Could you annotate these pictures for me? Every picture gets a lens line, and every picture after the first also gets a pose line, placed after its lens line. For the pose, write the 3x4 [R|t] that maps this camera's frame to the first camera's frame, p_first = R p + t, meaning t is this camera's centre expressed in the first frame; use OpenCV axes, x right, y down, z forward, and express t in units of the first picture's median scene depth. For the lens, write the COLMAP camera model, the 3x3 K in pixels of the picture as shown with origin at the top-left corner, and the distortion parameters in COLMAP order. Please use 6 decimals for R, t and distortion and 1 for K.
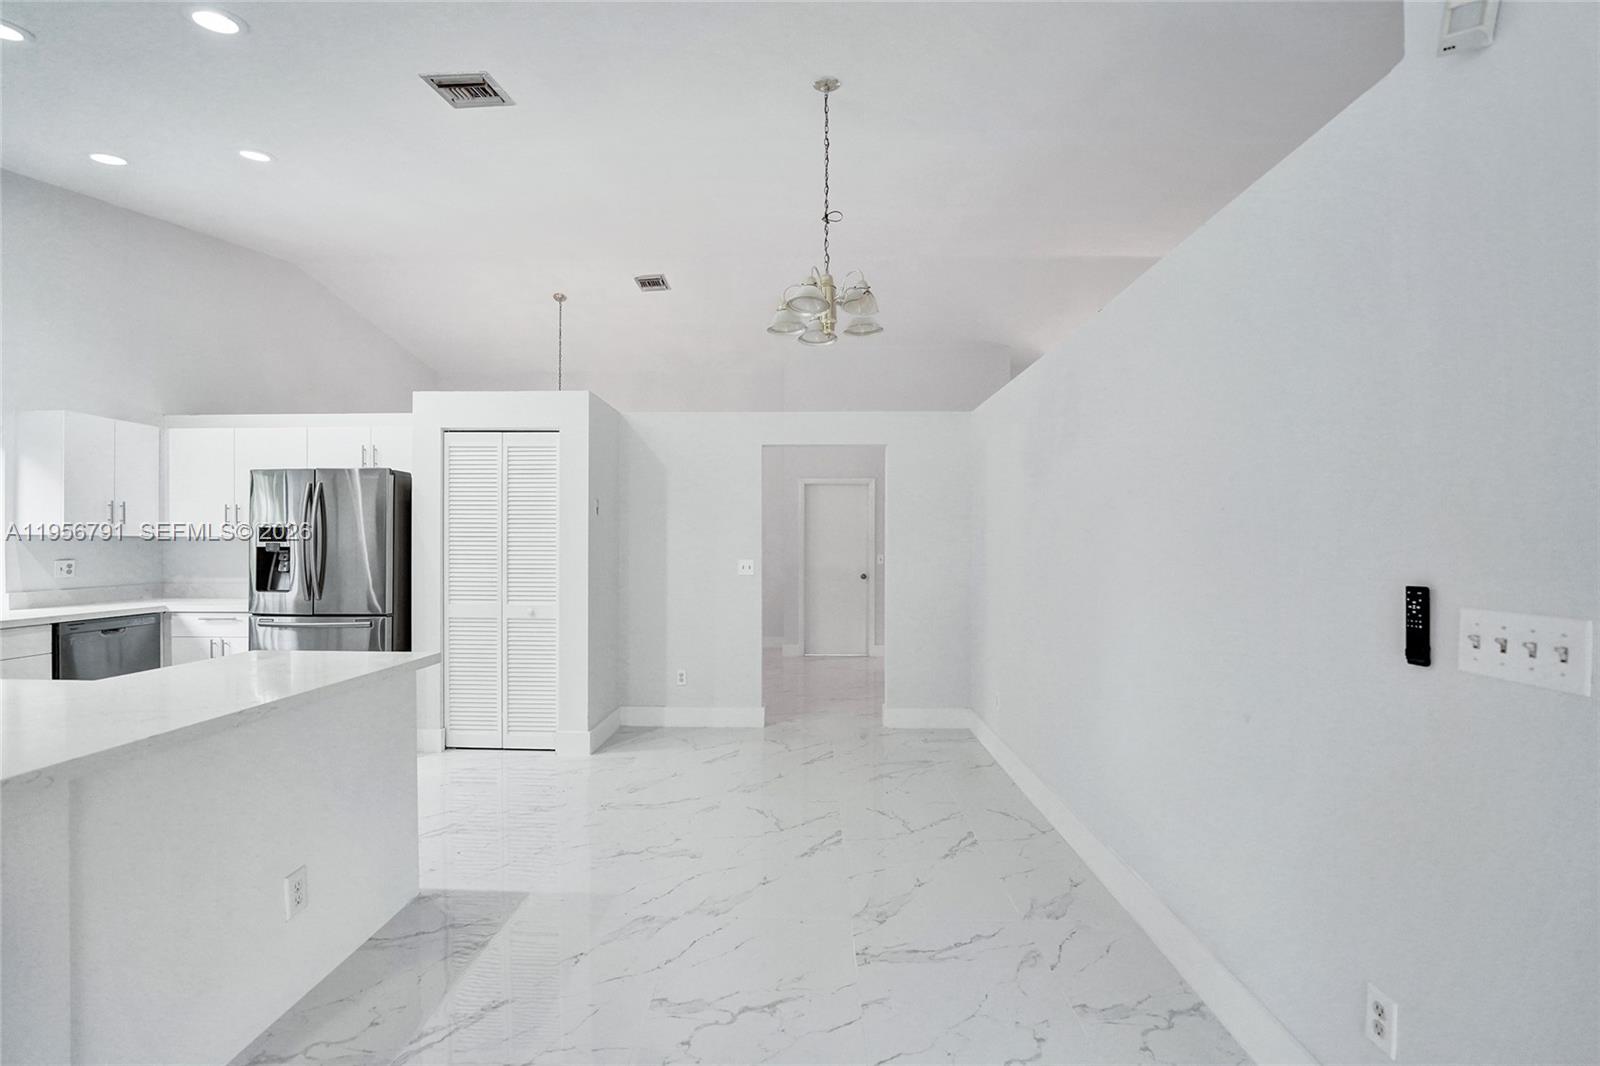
lens RADIAL K [[676.6, 0, 794.6], [0, 676.6, 539.0], [0, 0, 1]] dist [-0.003697, -0.000146]
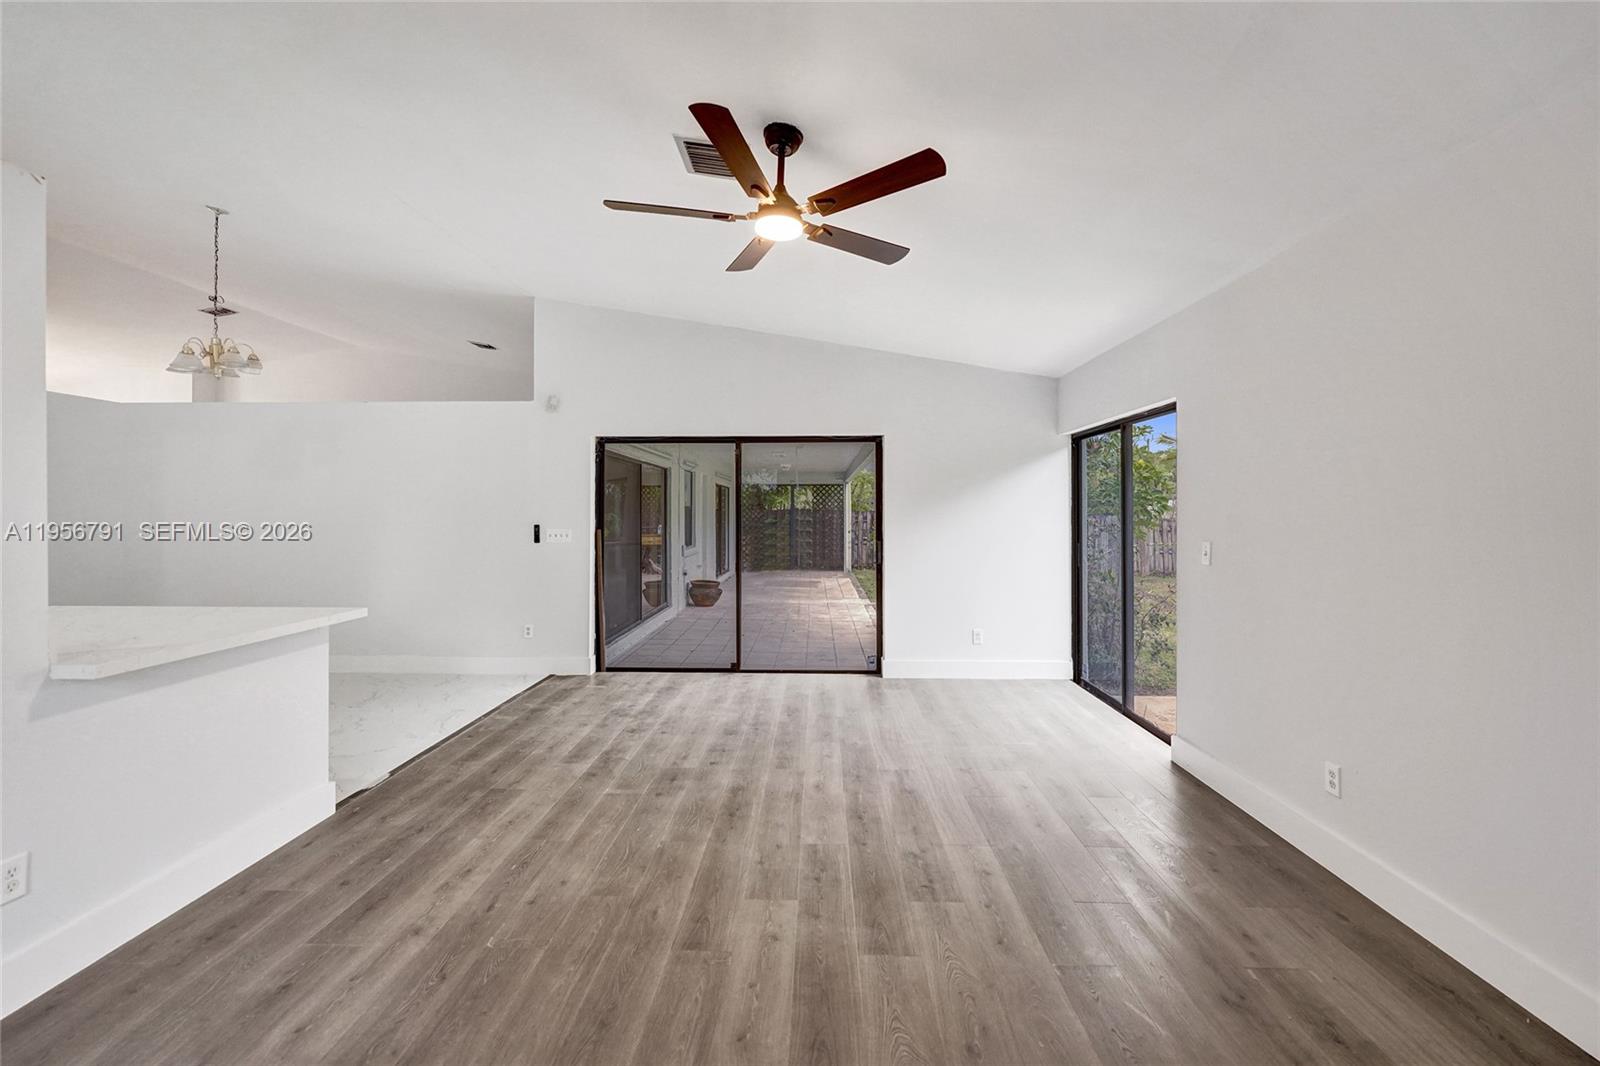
lens RADIAL K [[676.6, 0, 794.6], [0, 676.6, 539.0], [0, 0, 1]] dist [-0.003697, -0.000146]
pose [[-0.010484, -0.039343, 0.999171, -0.981236], [-0.007334, 0.999202, 0.039268, -0.006392], [-0.999918, -0.006916, -0.010764, -0.174512]]
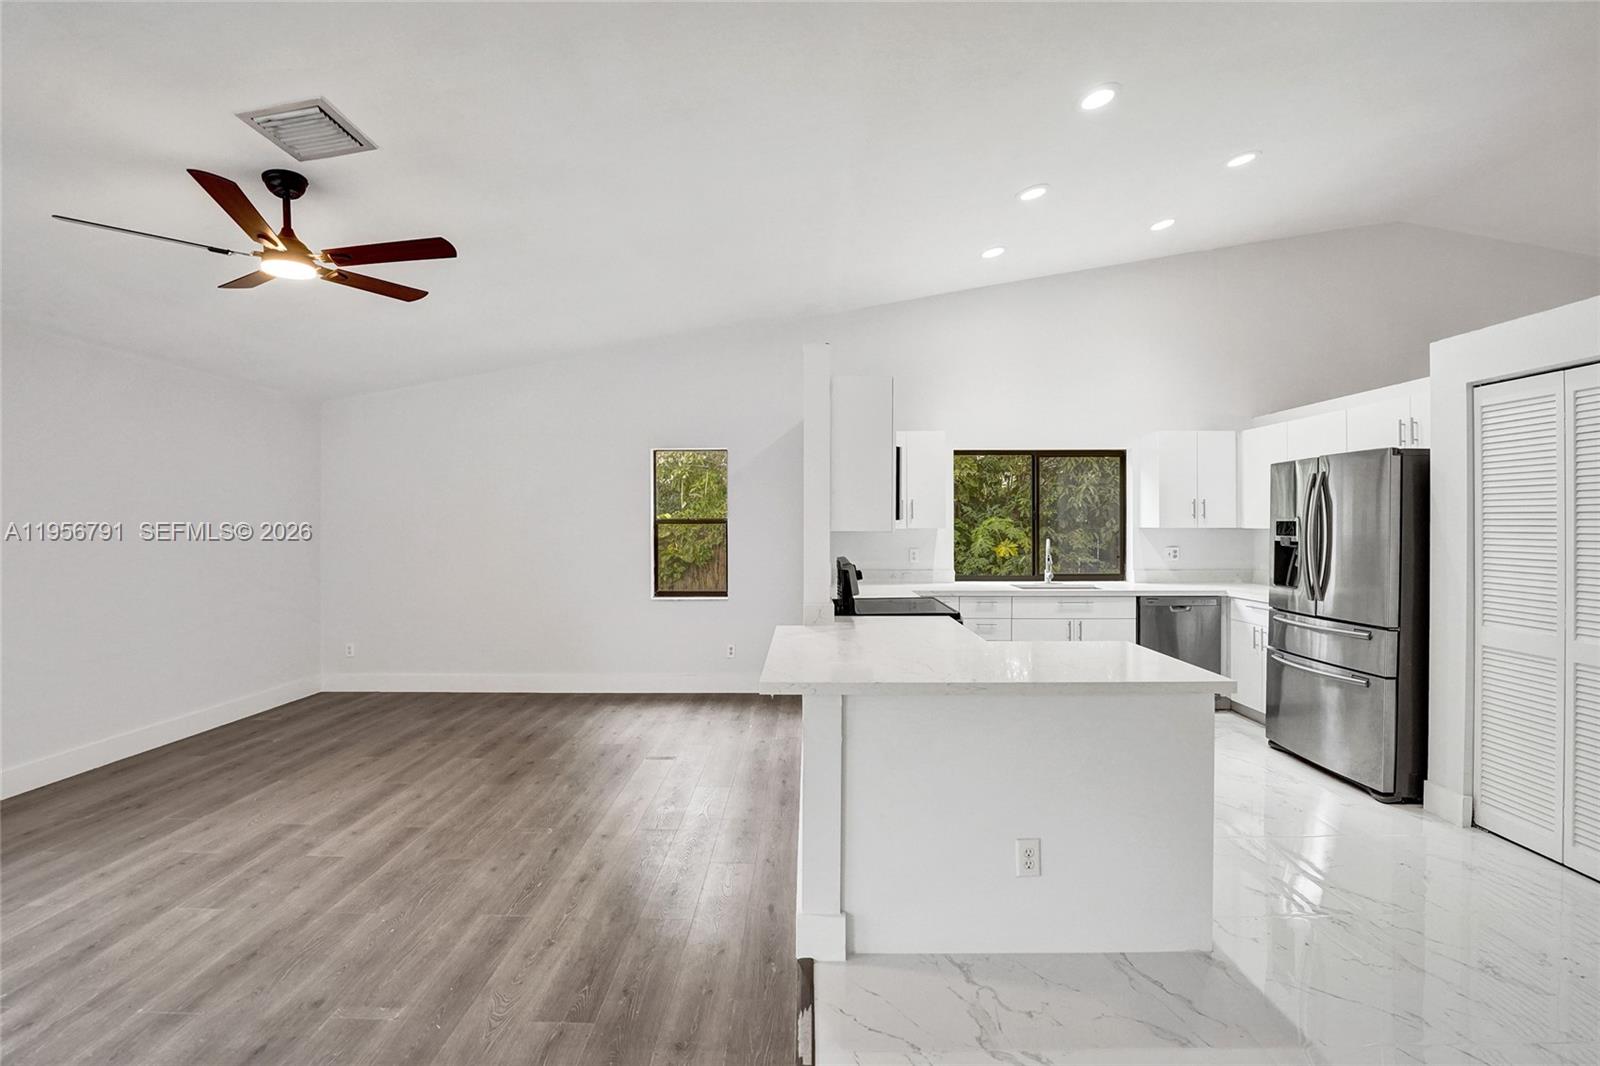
lens RADIAL K [[679.5, 0, 800.9], [0, 679.5, 519.8], [0, 0, 1]] dist [-0.020950, -0.000129]
pose [[0.030793, -0.005717, -0.999509, 0.175558], [0.006989, 0.999960, -0.005504, -0.018703], [0.999501, -0.006816, 0.030832, 0.266156]]
